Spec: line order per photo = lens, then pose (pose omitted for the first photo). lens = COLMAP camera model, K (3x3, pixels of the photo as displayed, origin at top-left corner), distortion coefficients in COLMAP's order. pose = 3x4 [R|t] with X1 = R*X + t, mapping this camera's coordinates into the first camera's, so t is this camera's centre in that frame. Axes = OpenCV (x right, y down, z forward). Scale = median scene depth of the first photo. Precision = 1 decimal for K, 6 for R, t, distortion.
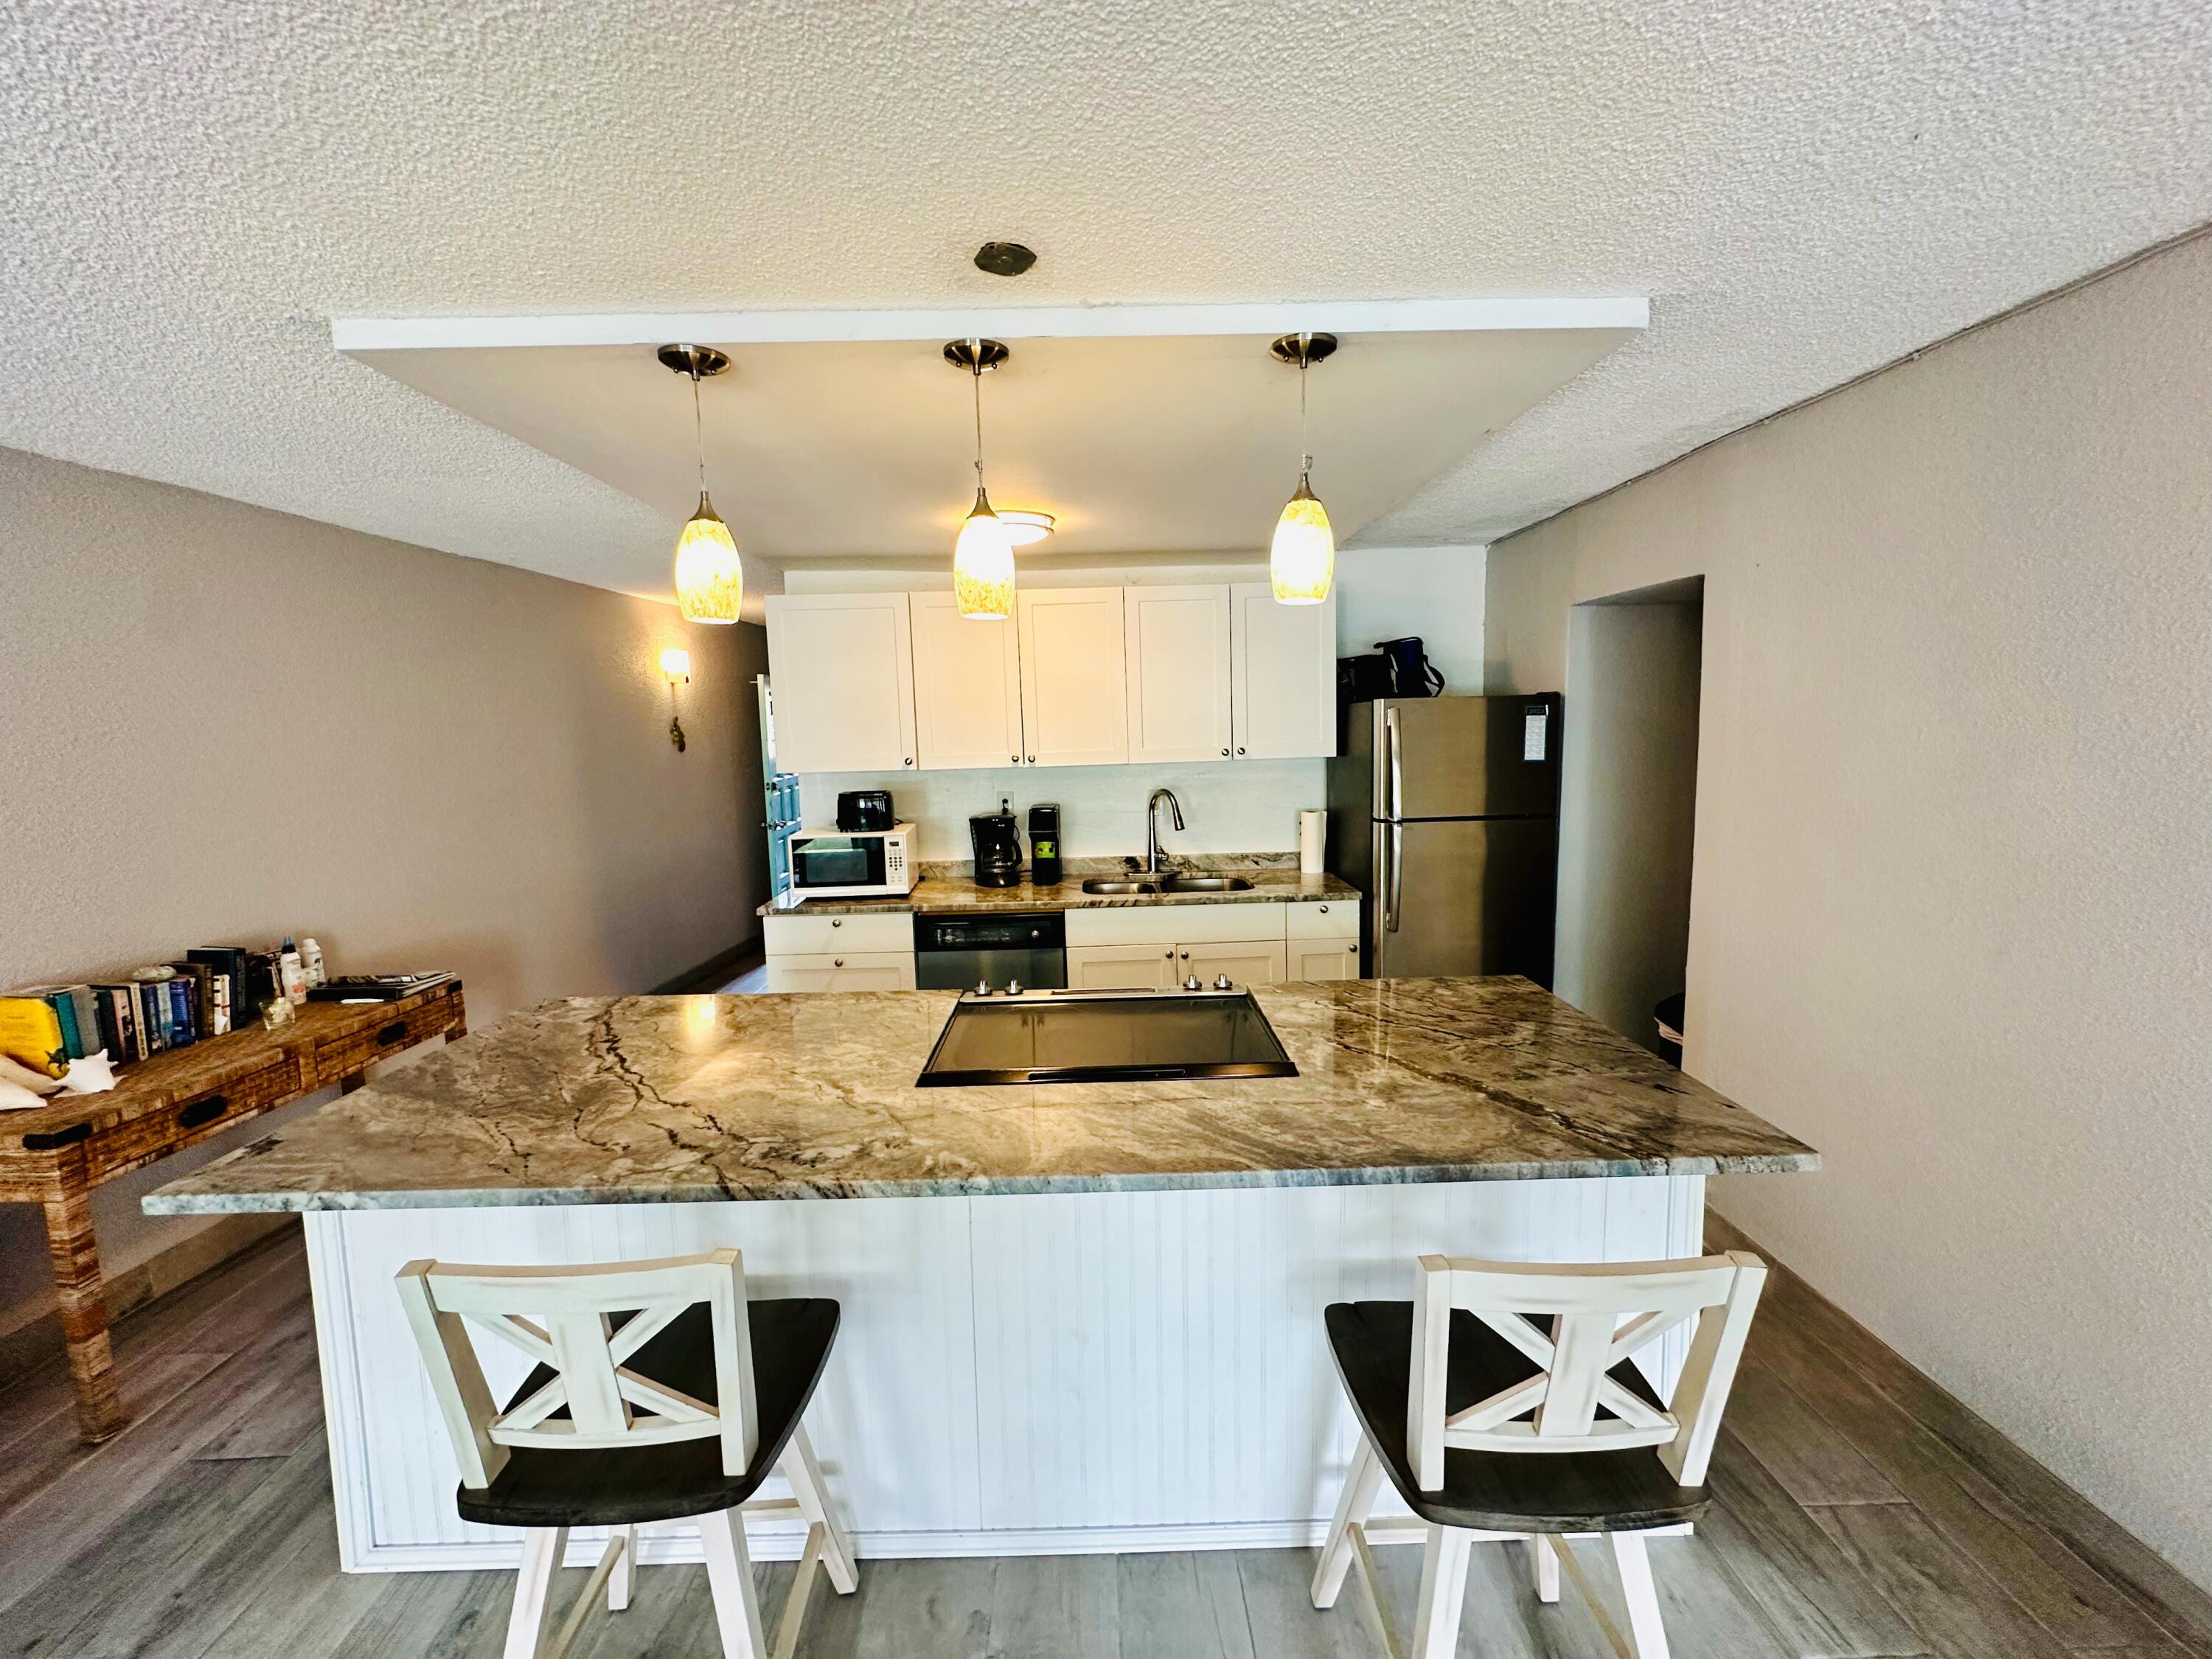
lens RADIAL K [[884.4, 0, 1106.0], [0, 884.4, 829.5], [0, 0, 1]] dist [-0.008120, 0.000986]
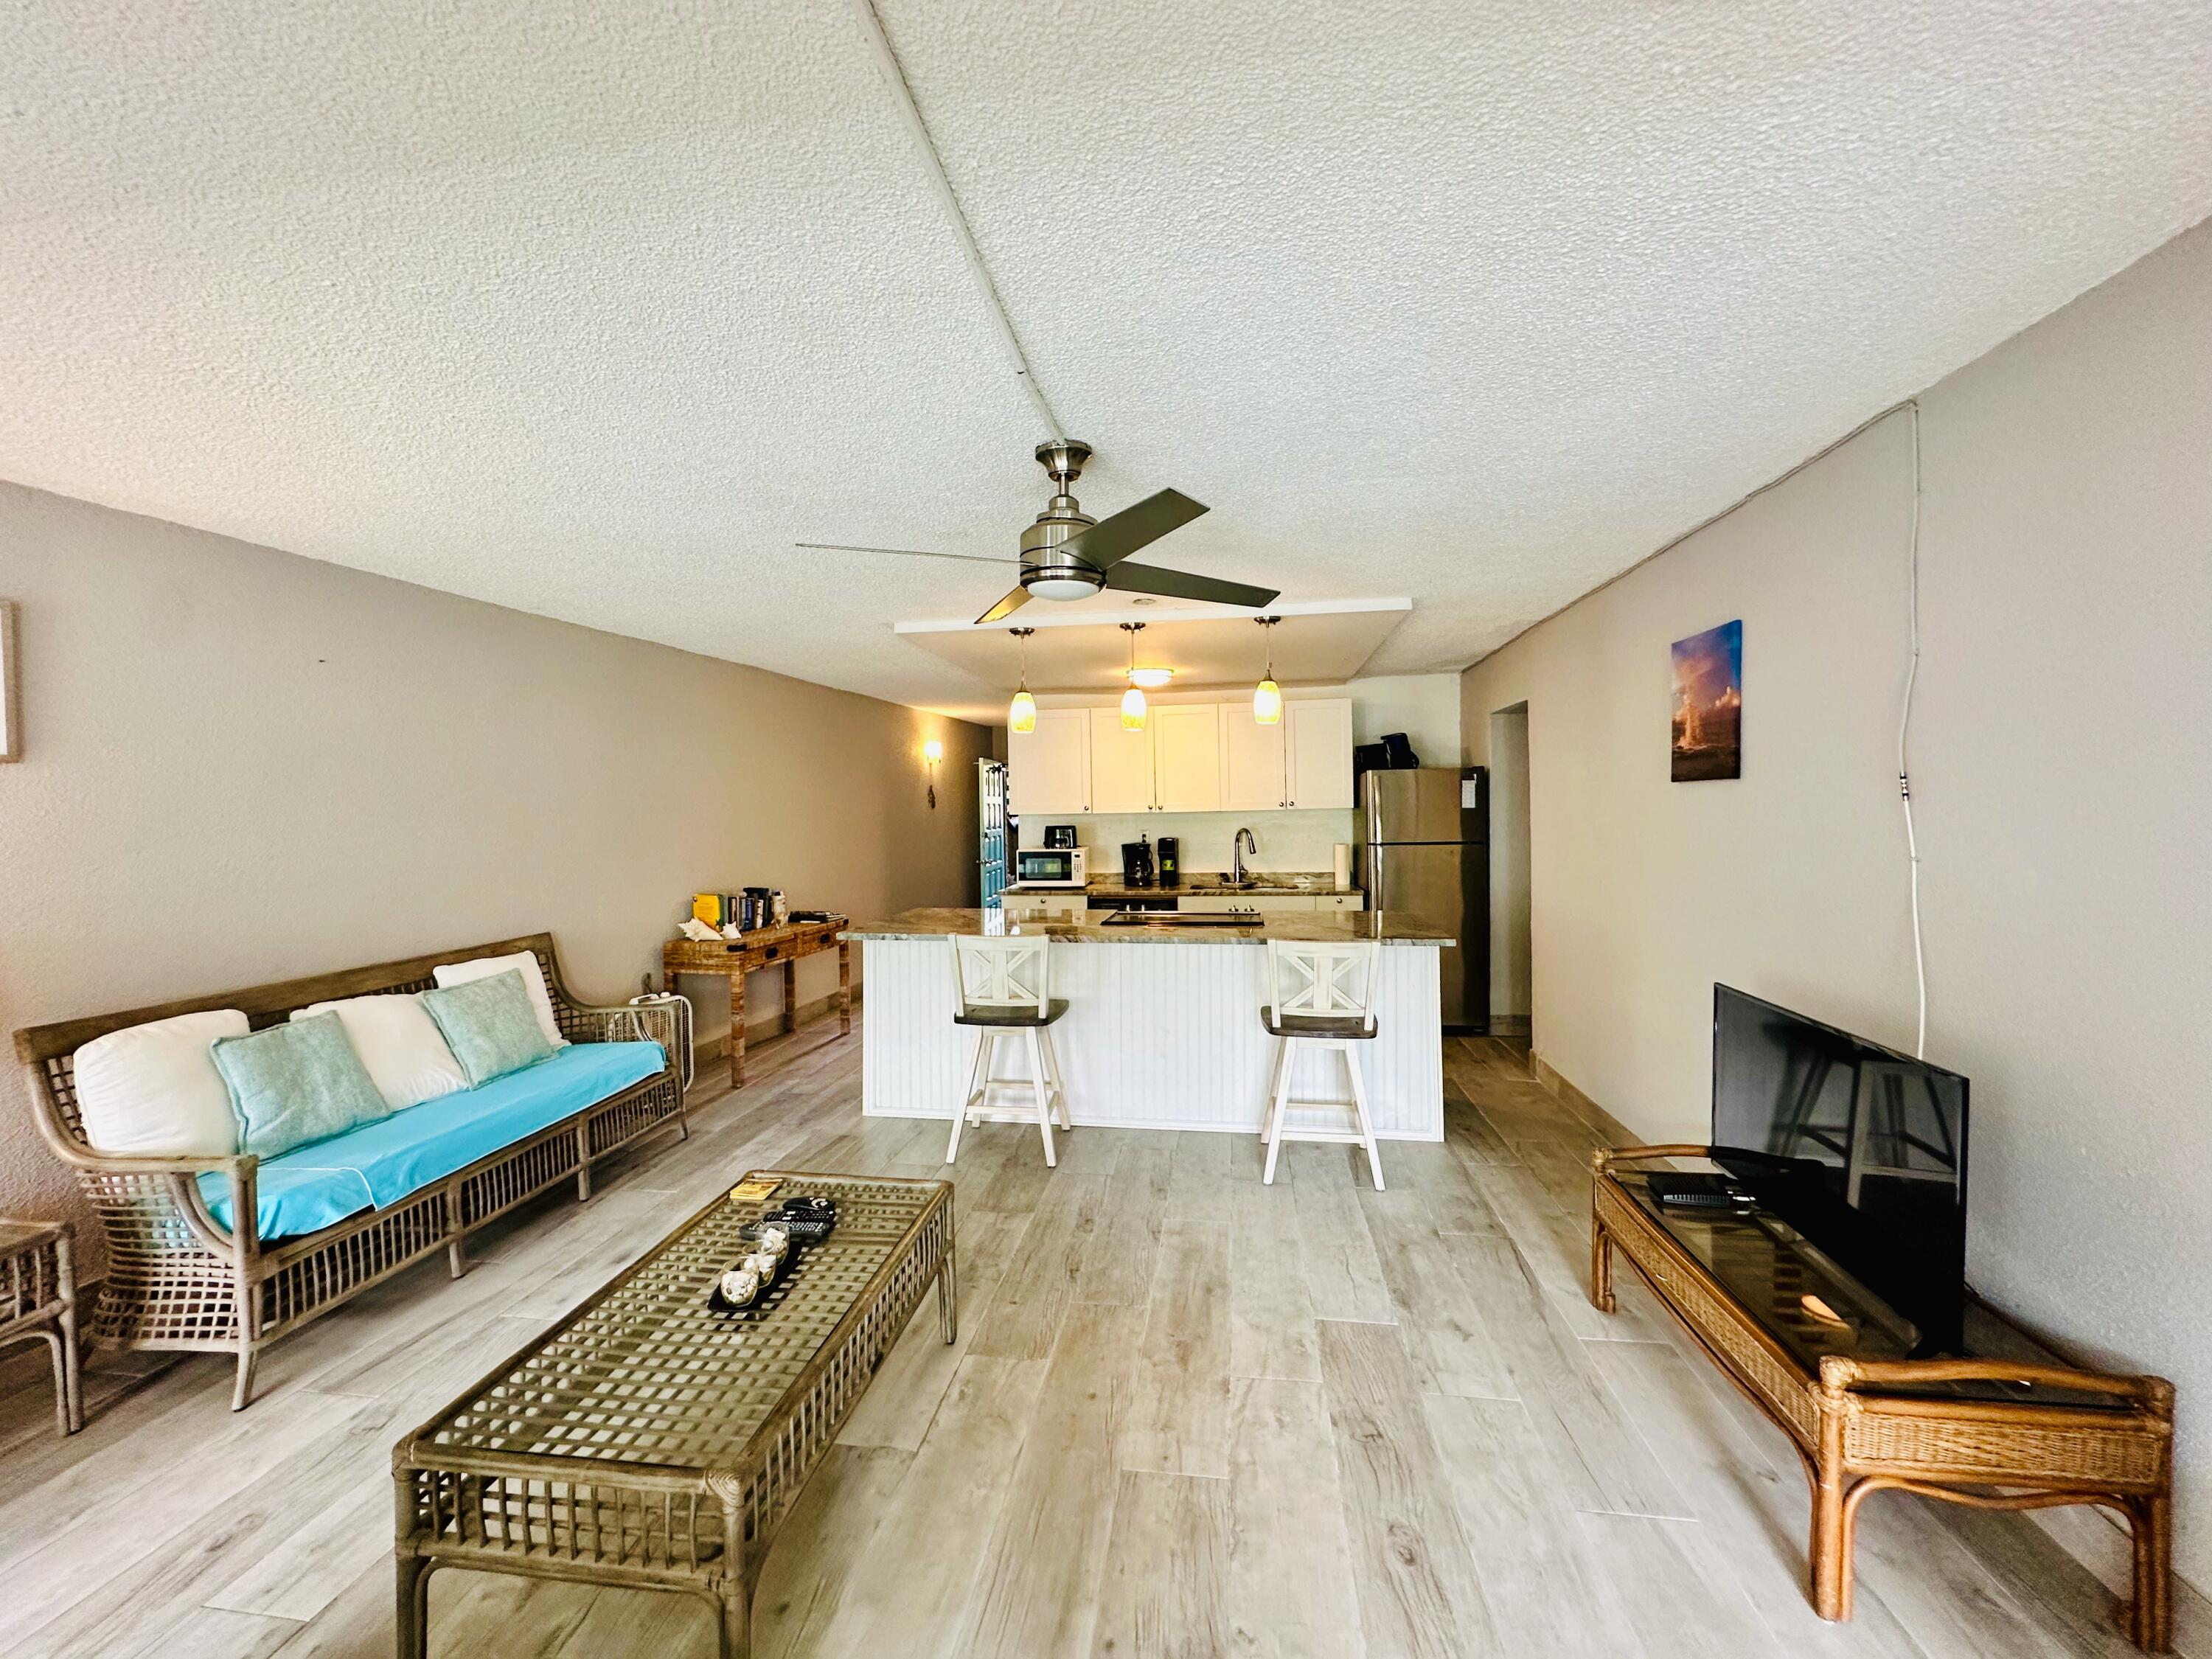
lens RADIAL K [[884.4, 0, 1106.0], [0, 884.4, 829.5], [0, 0, 1]] dist [-0.008120, 0.000986]
pose [[0.986140, 0.012913, -0.165415, 0.088390], [-0.028834, 0.995135, -0.094212, 0.119008], [0.163393, 0.097675, 0.981714, -0.625236]]
